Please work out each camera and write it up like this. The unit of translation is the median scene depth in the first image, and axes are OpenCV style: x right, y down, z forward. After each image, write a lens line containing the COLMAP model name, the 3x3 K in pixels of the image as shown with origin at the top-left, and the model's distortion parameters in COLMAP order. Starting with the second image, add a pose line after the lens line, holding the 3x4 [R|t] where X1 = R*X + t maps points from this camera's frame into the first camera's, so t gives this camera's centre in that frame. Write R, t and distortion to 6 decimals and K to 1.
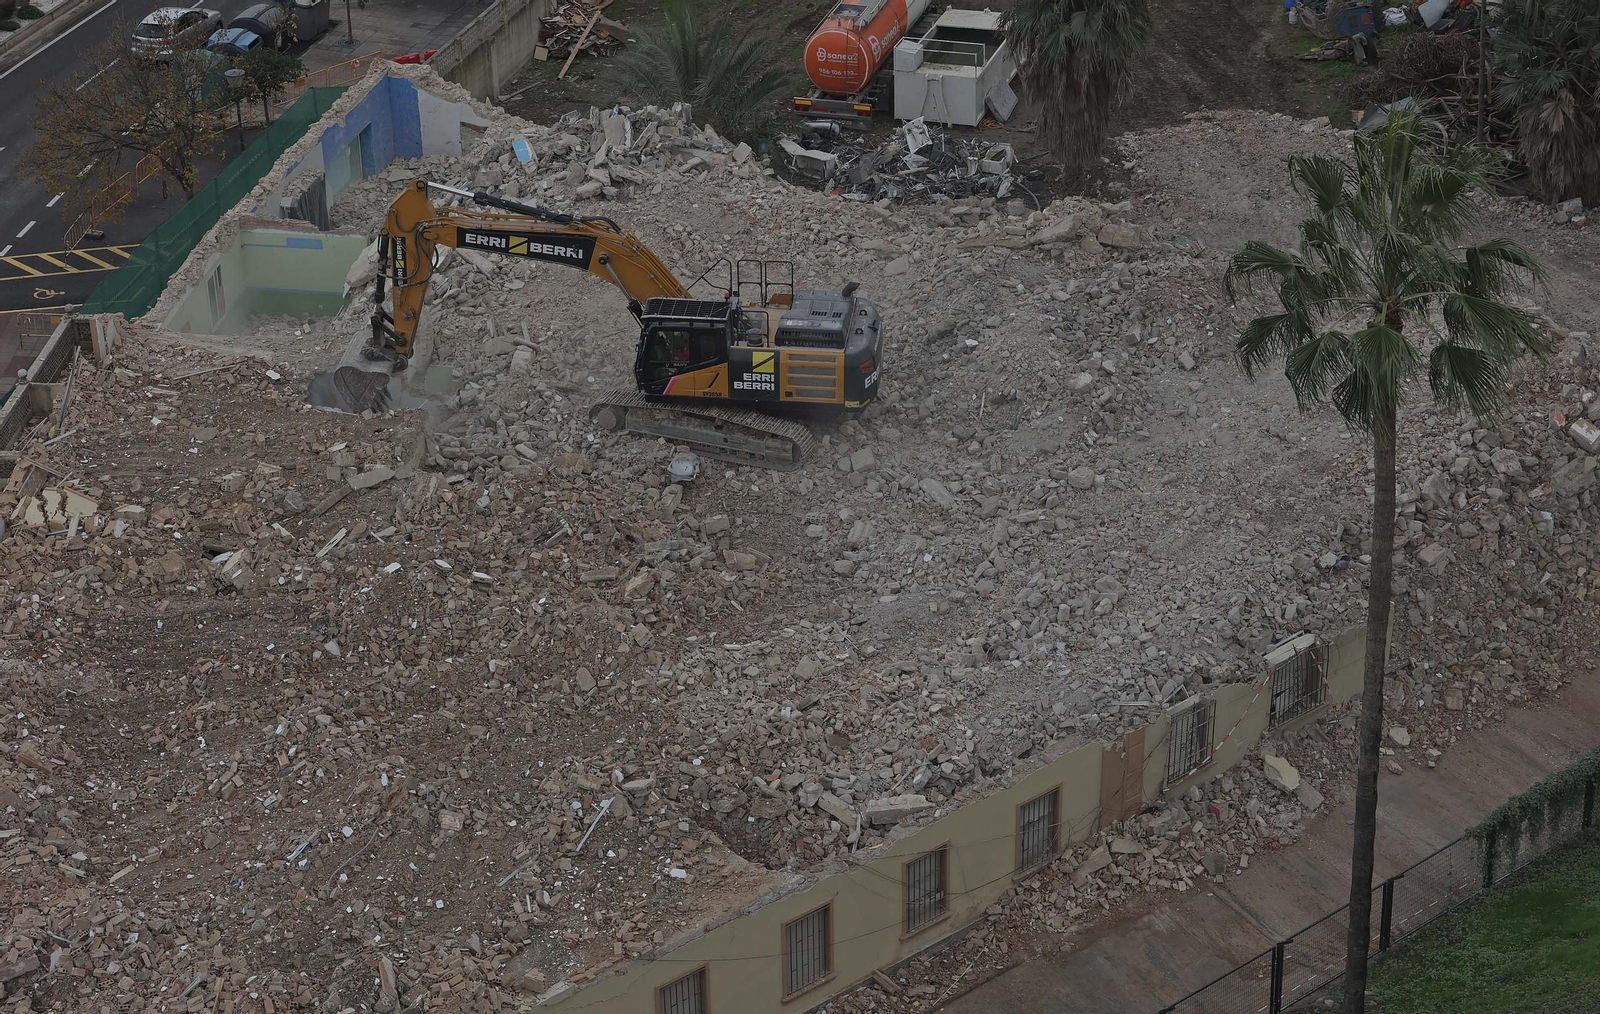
lens RADIAL K [[3170.1, 0, 800.0], [0, 3170.1, 507.0], [0, 0, 1]] dist [-0.028777, 0.040339]
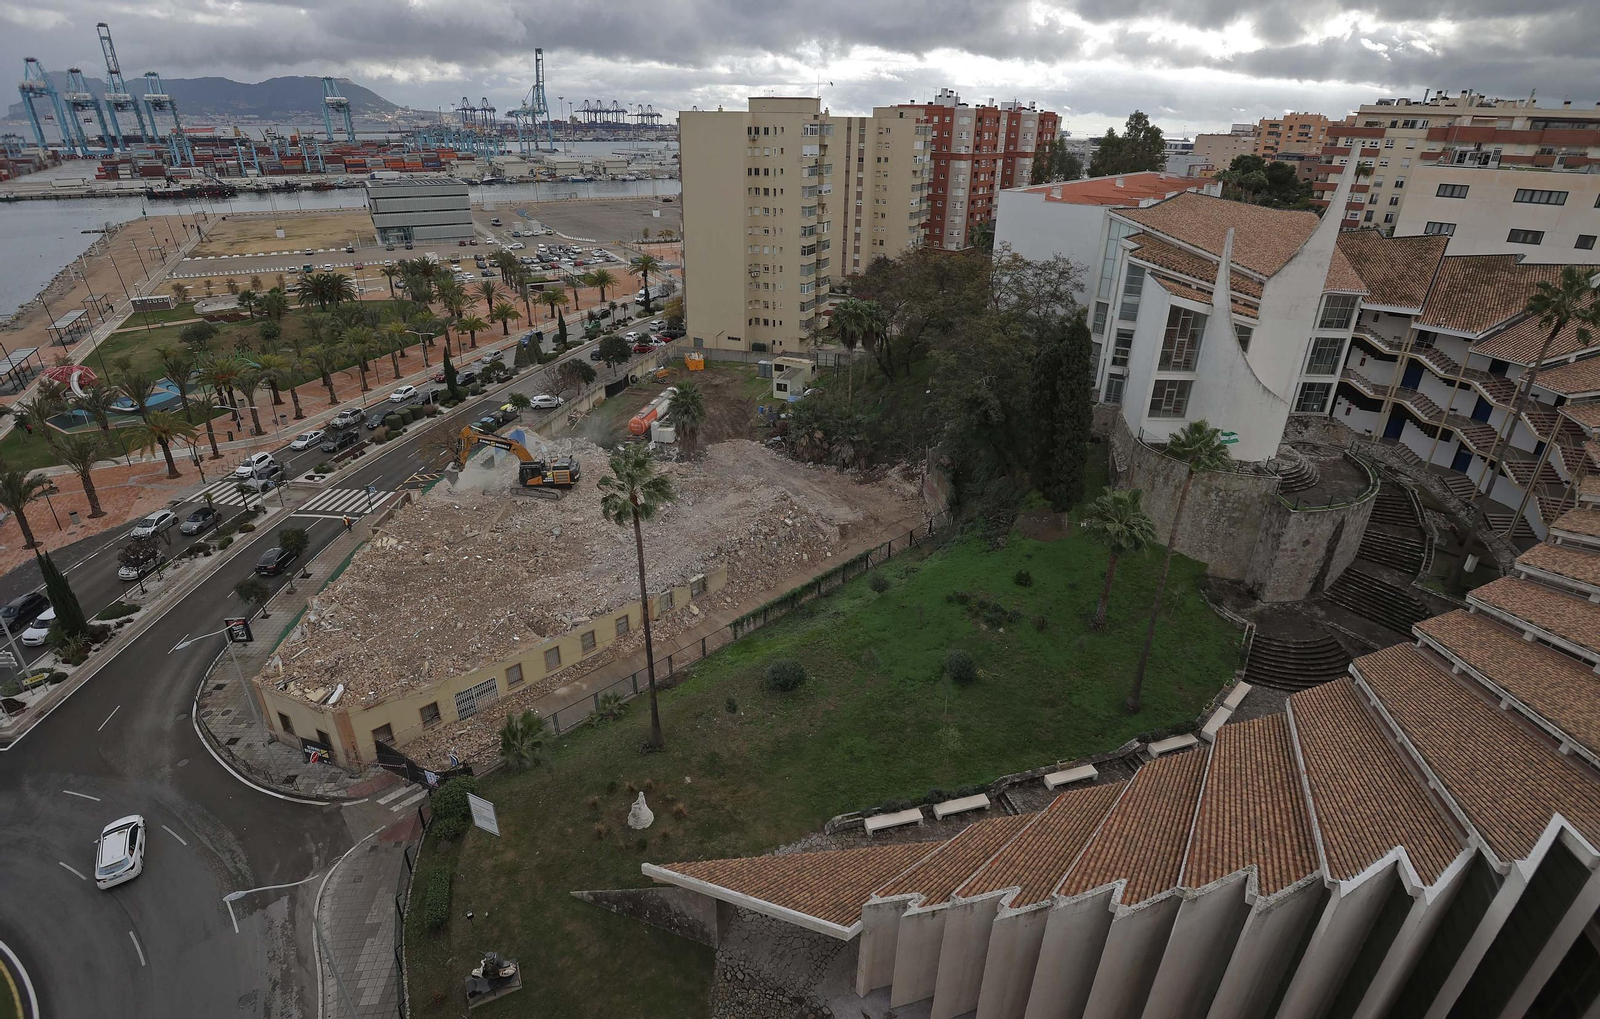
lens RADIAL K [[787.2, 0, 794.9], [0, 787.2, 476.9], [0, 0, 1]] dist [-0.059751, 0.022705]
pose [[0.996276, 0.001157, 0.086219, 0.187444], [0.005099, 0.997370, -0.072302, -0.008509], [-0.086076, 0.072473, 0.993649, 0.013922]]
